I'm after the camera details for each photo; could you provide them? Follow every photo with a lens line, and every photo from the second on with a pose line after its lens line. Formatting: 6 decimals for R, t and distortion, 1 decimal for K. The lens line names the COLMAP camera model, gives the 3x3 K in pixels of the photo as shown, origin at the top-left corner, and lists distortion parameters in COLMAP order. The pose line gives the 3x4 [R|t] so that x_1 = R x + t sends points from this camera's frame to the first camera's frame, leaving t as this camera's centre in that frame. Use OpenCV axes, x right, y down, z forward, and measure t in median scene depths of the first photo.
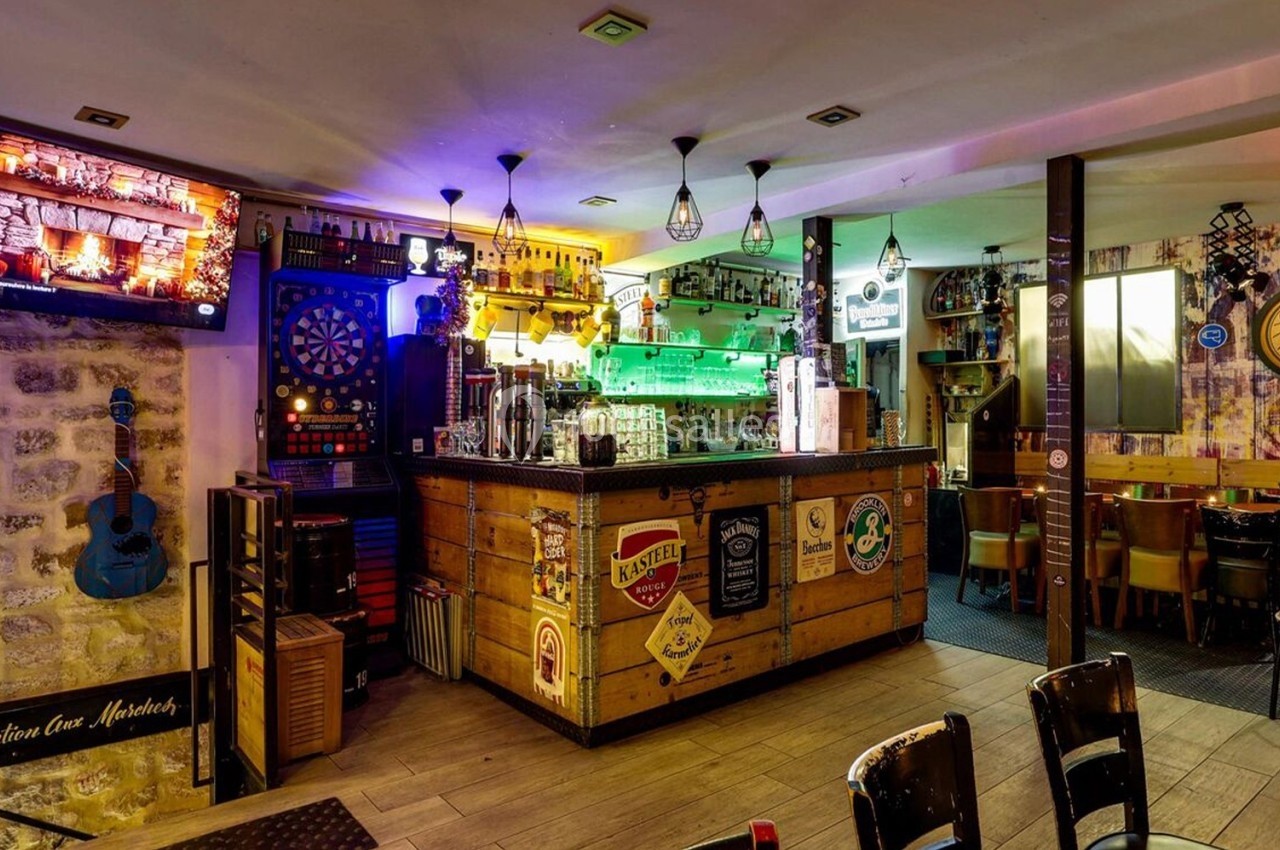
lens RADIAL K [[785.2, 0, 646.3], [0, 785.2, 414.1], [0, 0, 1]] dist [0.005586, -0.001406]
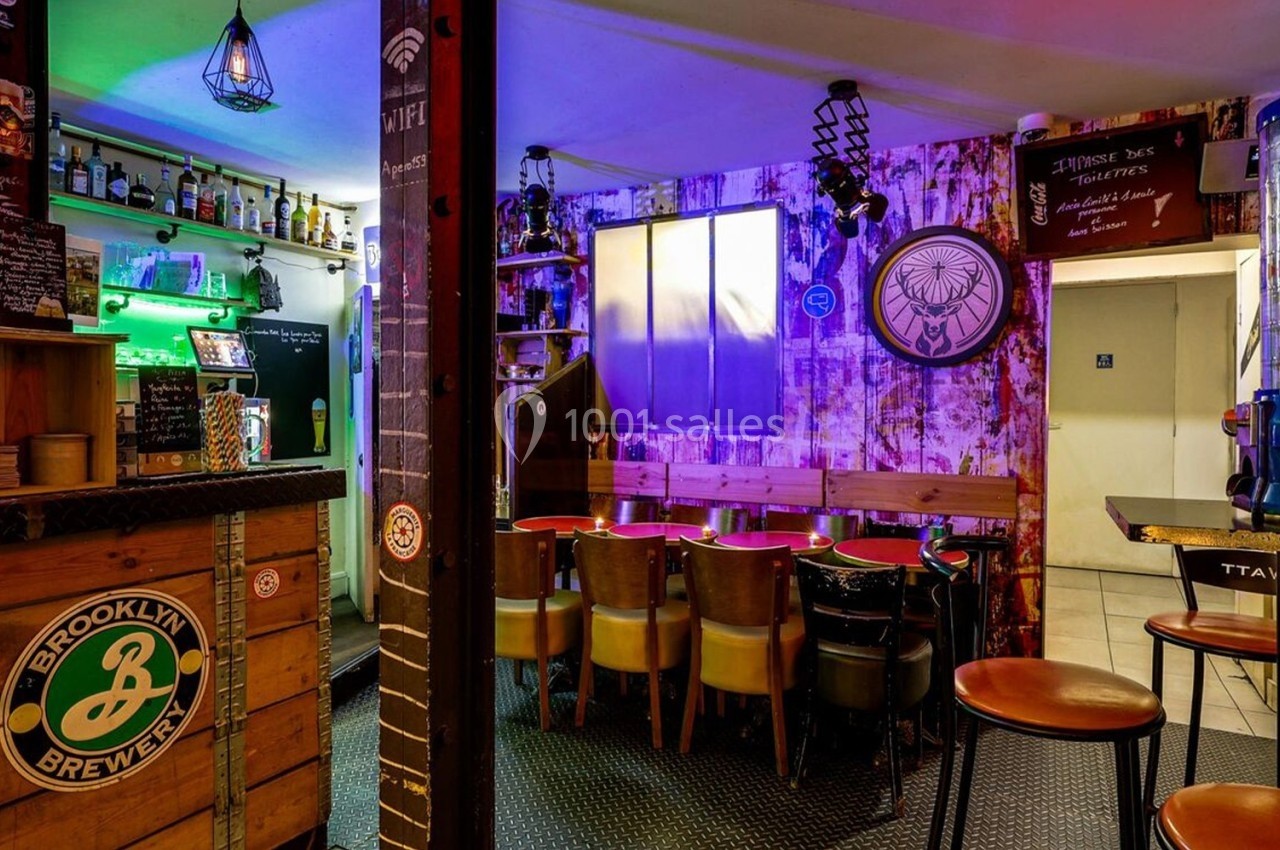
lens RADIAL K [[771.1, 0, 640.1], [0, 771.1, 410.4], [0, 0, 1]] dist [0.003498, -0.001343]
pose [[0.926741, 0.008238, 0.375610, 0.313004], [-0.009218, 0.999957, 0.000813, 0.002748], [-0.375587, -0.004216, 0.926777, 0.419591]]
